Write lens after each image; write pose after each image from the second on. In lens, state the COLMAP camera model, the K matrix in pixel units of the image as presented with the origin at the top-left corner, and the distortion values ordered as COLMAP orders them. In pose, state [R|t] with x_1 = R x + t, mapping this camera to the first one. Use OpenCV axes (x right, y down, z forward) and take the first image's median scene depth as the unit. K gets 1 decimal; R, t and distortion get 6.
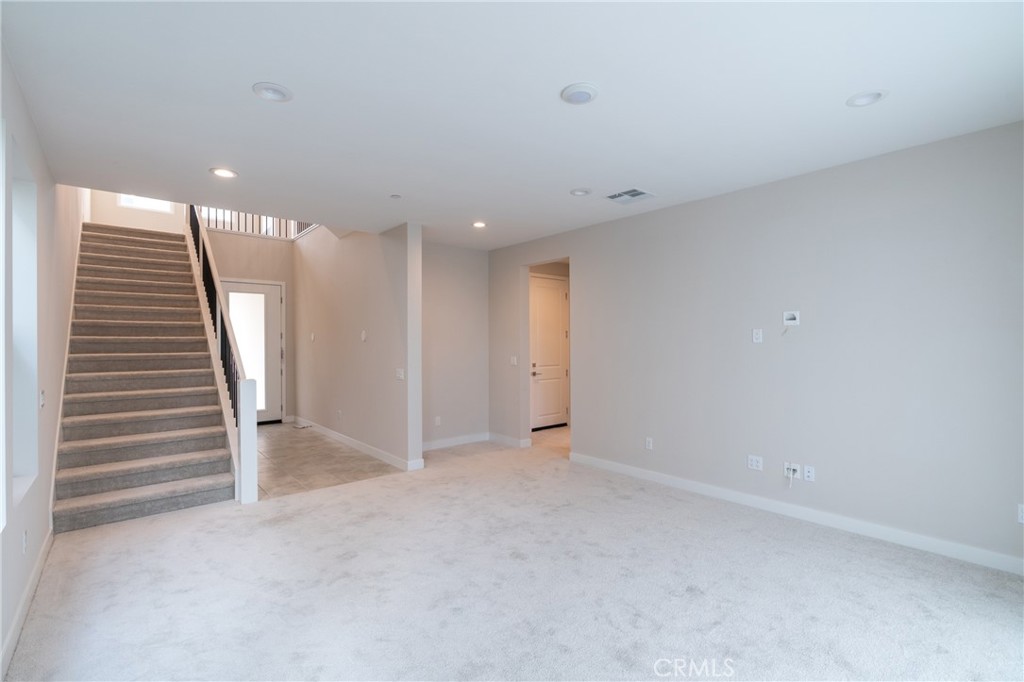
lens RADIAL K [[461.1, 0, 512.0], [0, 461.1, 341.0], [0, 0, 1]] dist [-0.003183, 0.000120]
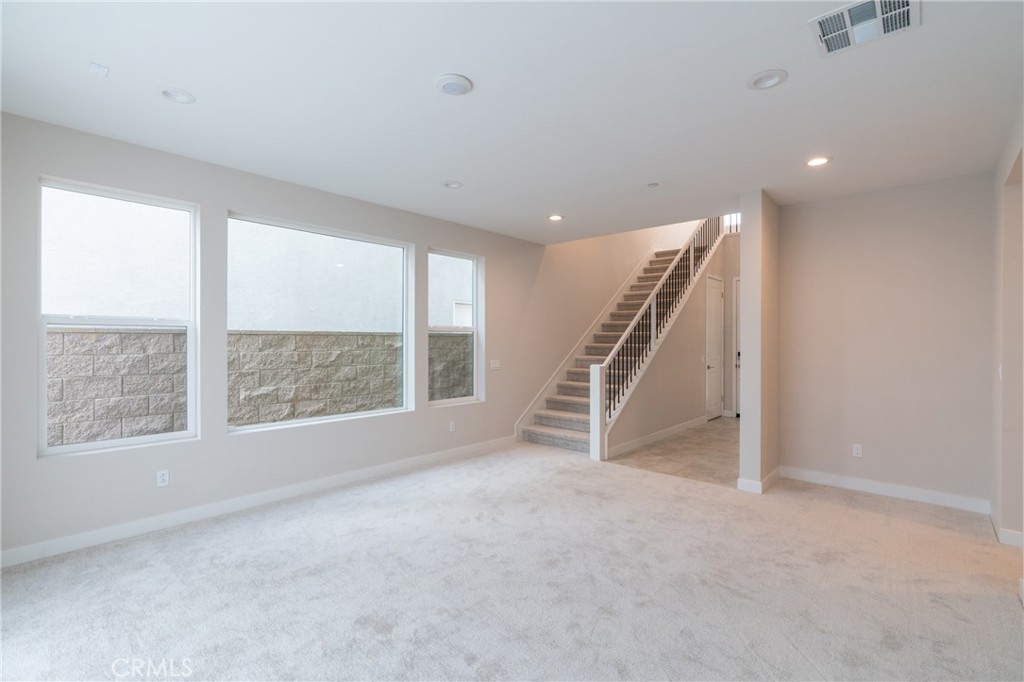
lens RADIAL K [[461.1, 0, 512.0], [0, 461.1, 341.0], [0, 0, 1]] dist [-0.003183, 0.000120]
pose [[0.117532, 0.004673, -0.993058, 0.715406], [0.003391, 0.999981, 0.005107, 0.006176], [0.993063, -0.003967, 0.117514, 0.622923]]
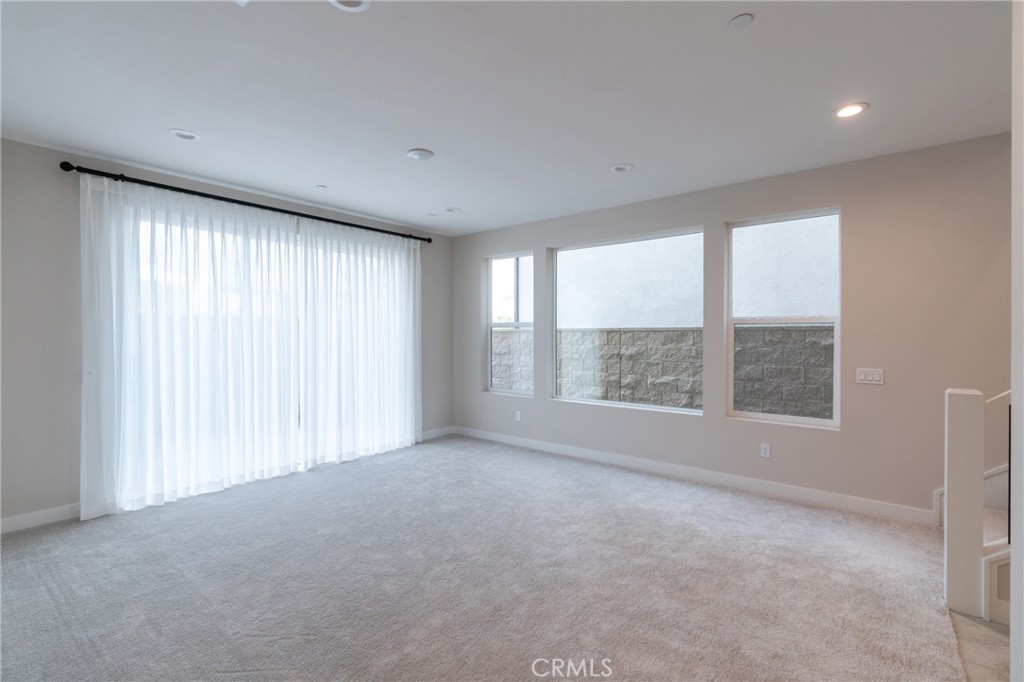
lens RADIAL K [[461.1, 0, 512.0], [0, 461.1, 341.0], [0, 0, 1]] dist [-0.003183, 0.000120]
pose [[-0.984479, 0.002051, -0.175489, 0.076850], [0.001104, 0.999984, 0.005492, 0.016233], [0.175498, 0.005213, -0.984466, 1.508697]]
